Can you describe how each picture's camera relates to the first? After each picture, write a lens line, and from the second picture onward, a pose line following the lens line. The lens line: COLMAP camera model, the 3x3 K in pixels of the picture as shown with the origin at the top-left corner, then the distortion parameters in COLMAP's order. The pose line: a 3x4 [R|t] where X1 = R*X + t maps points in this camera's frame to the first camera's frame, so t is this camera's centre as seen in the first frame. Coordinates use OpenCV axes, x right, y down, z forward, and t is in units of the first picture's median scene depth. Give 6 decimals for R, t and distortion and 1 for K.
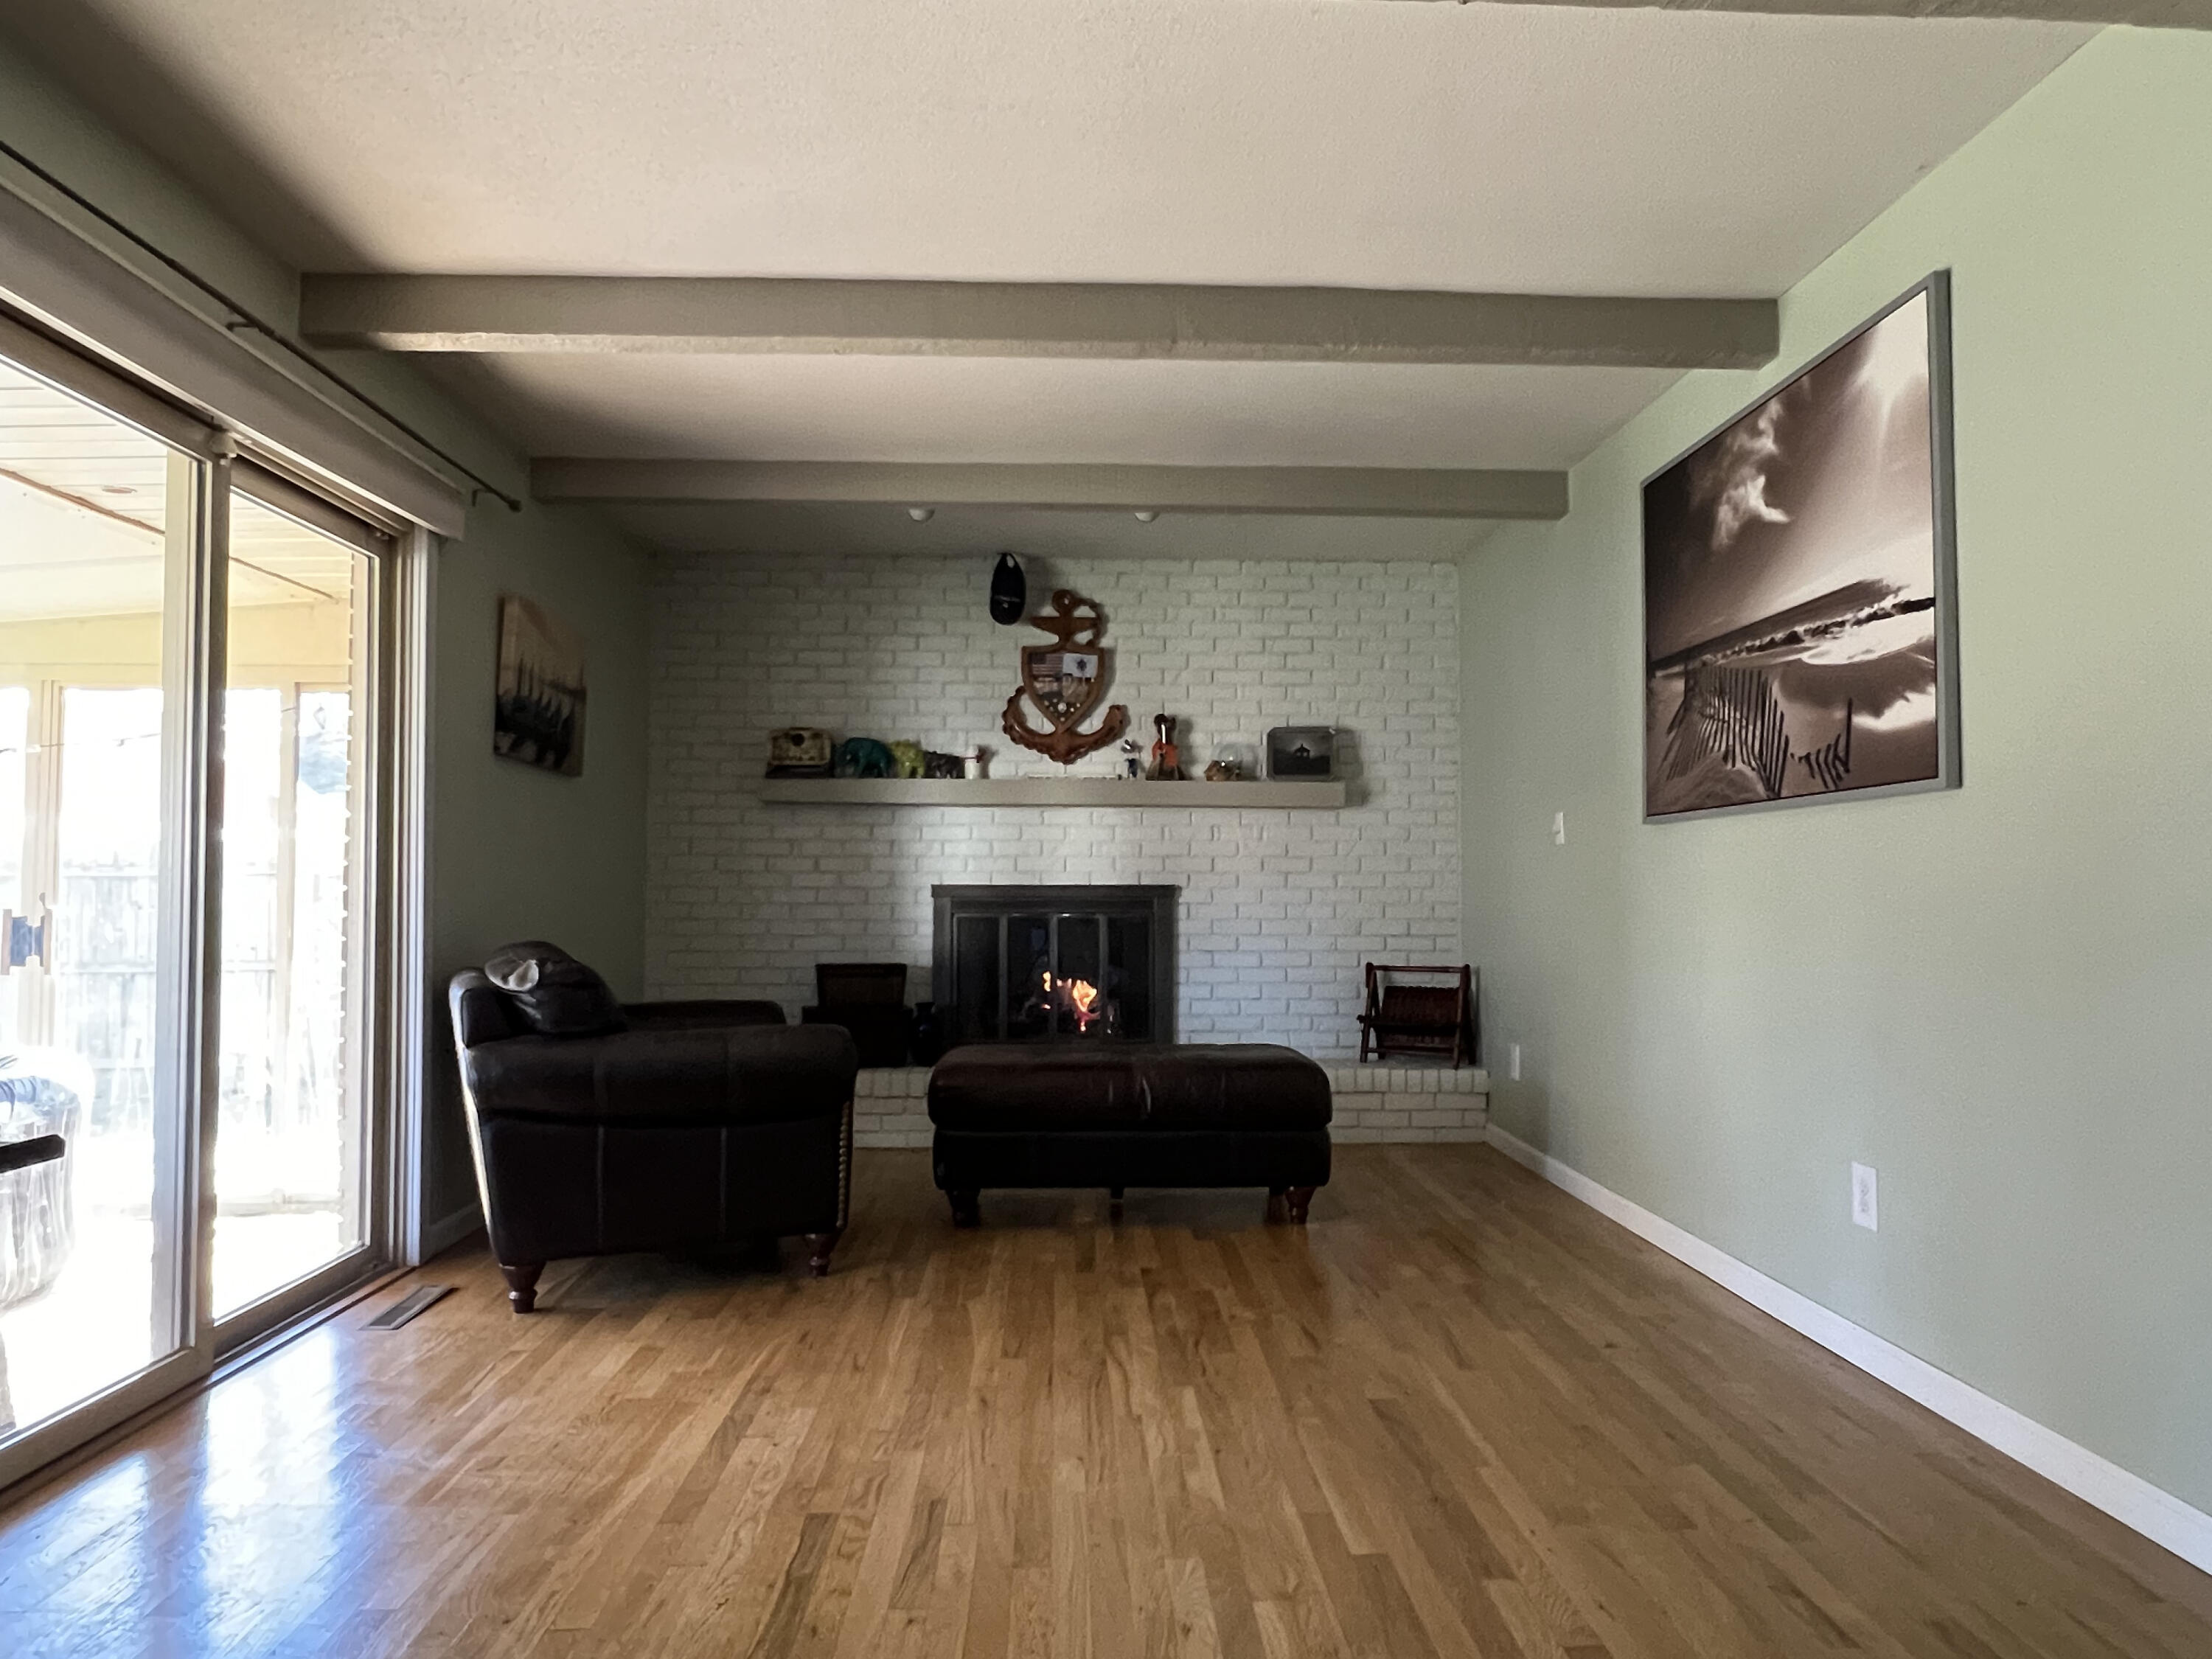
lens RADIAL K [[1413.2, 0, 1099.7], [0, 1413.2, 831.0], [0, 0, 1]] dist [0.011264, 0.000174]
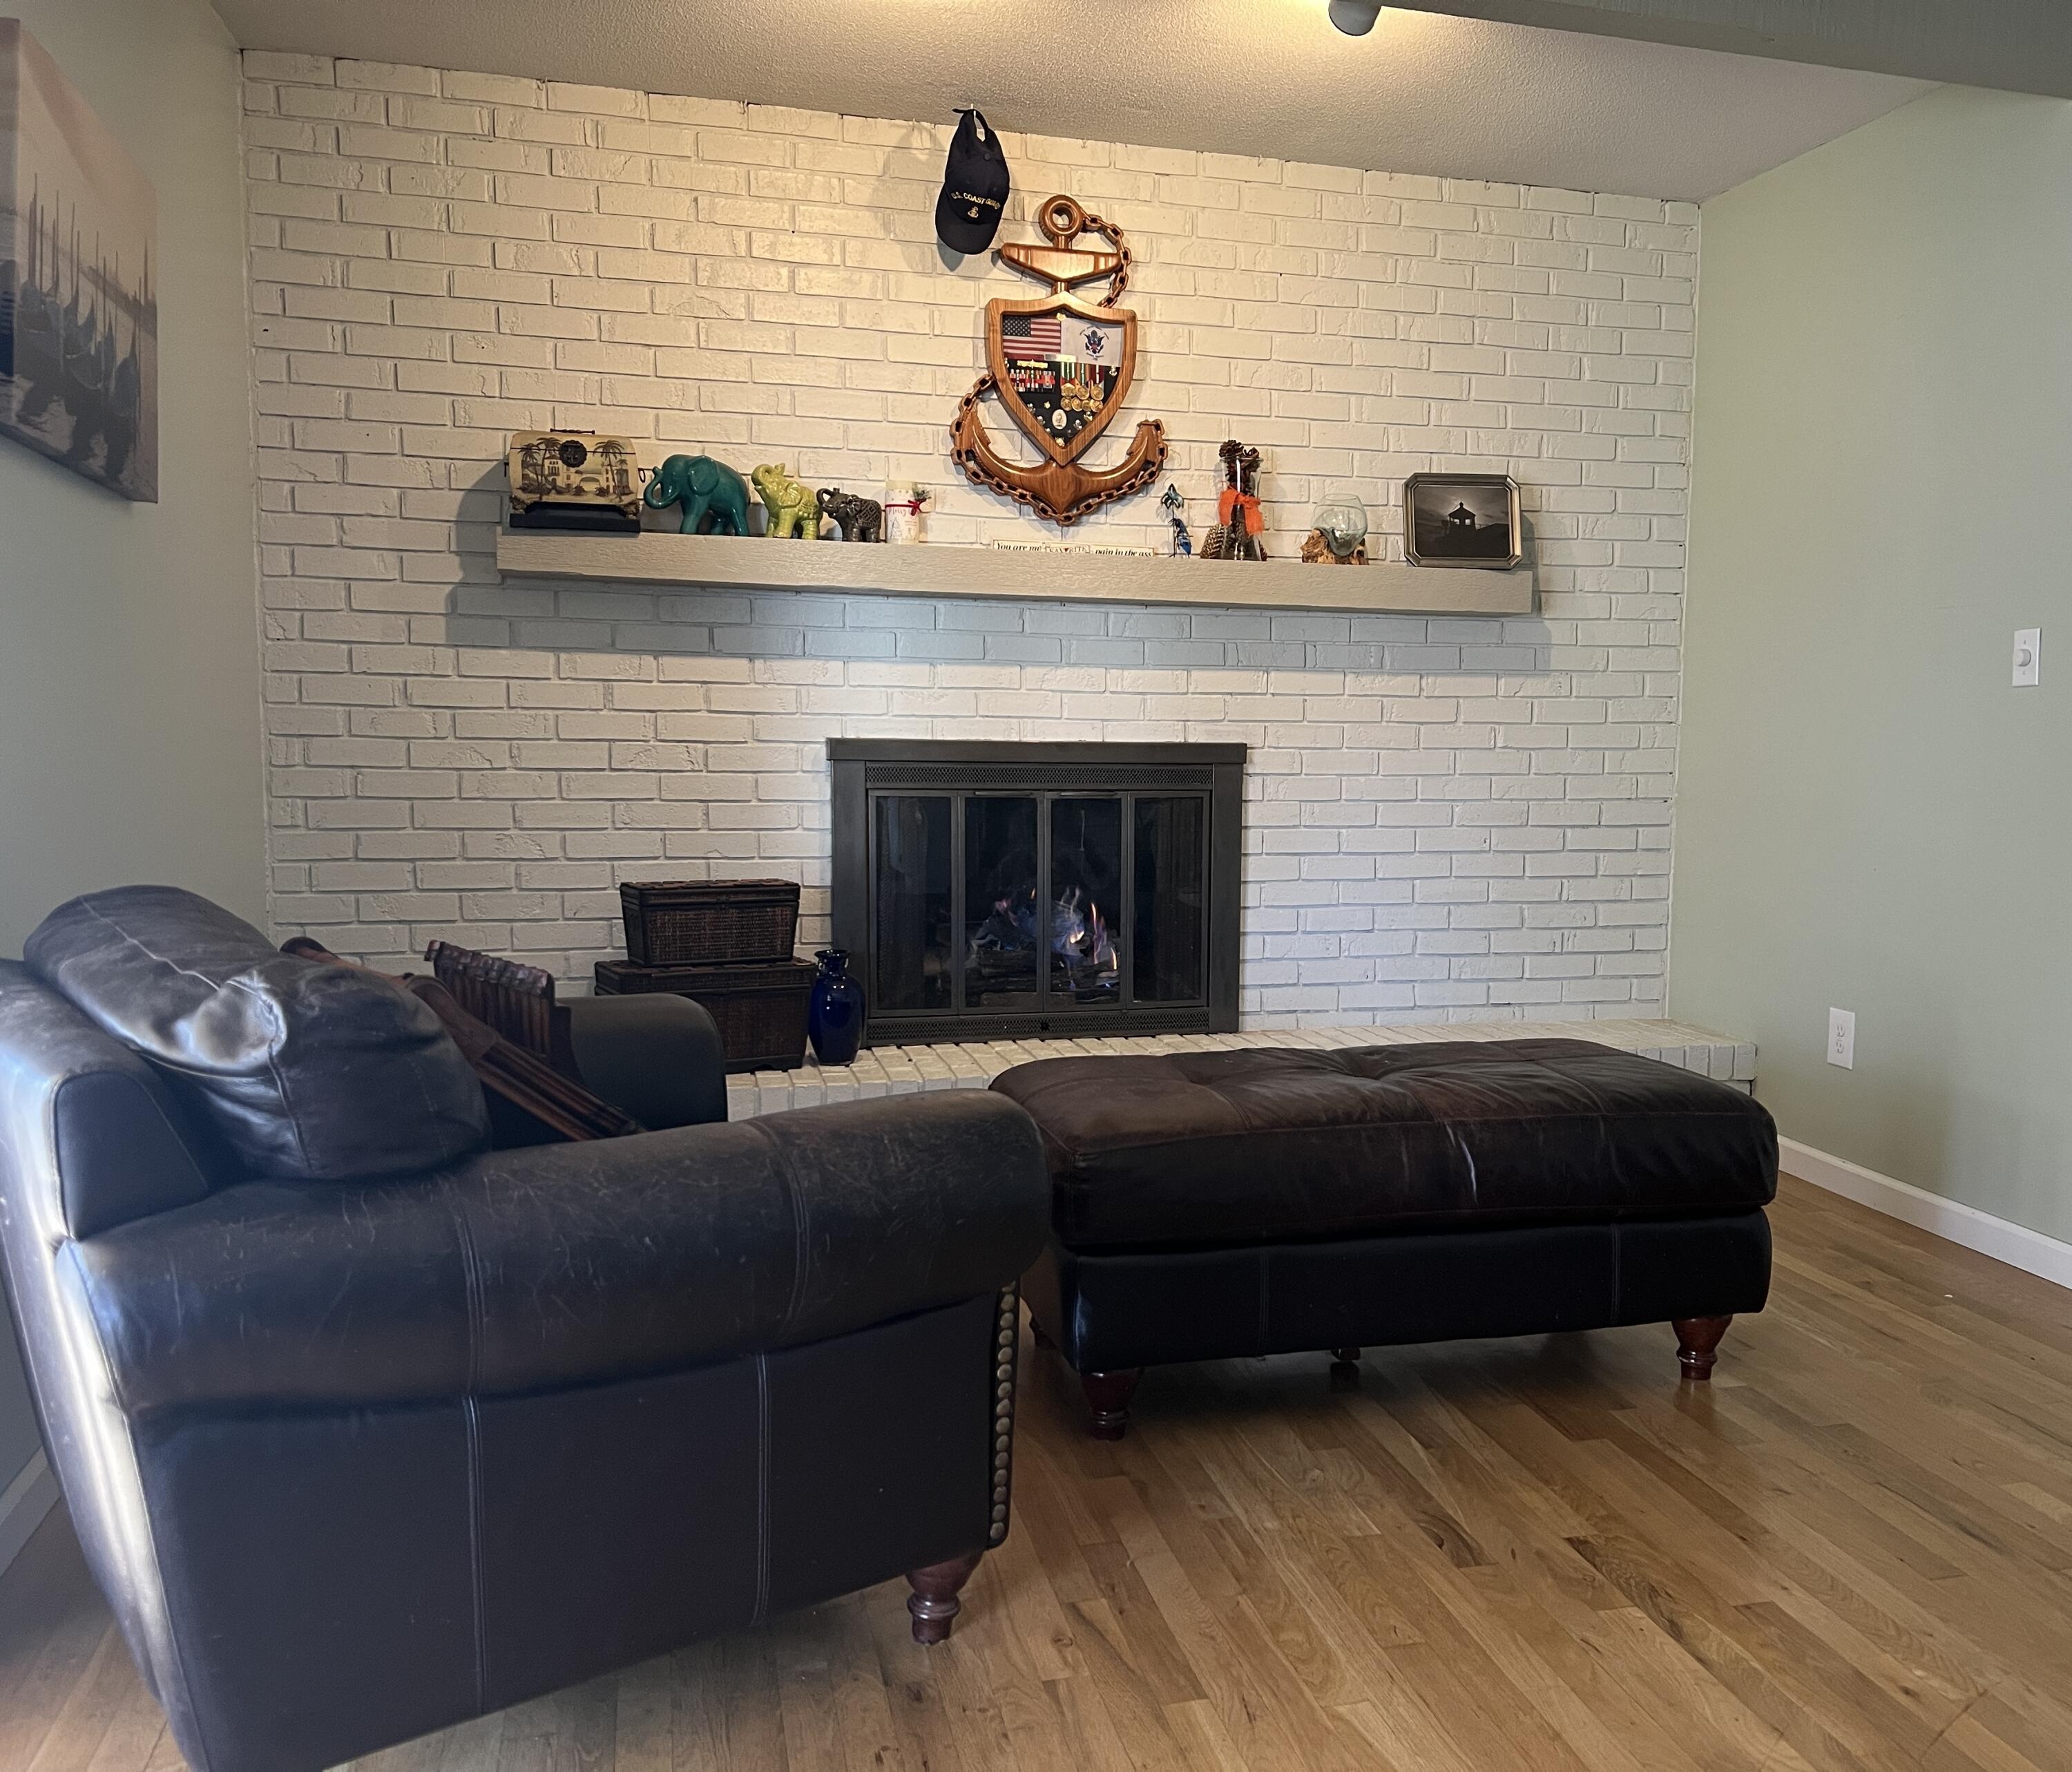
lens RADIAL K [[1677.1, 0, 1049.9], [0, 1677.1, 896.5], [0, 0, 1]] dist [0.049299, -0.055027]
pose [[0.971934, -0.013890, 0.234844, -0.189859], [-0.020627, 0.989379, 0.143885, 0.002889], [-0.234348, -0.144691, 0.961325, 0.338873]]
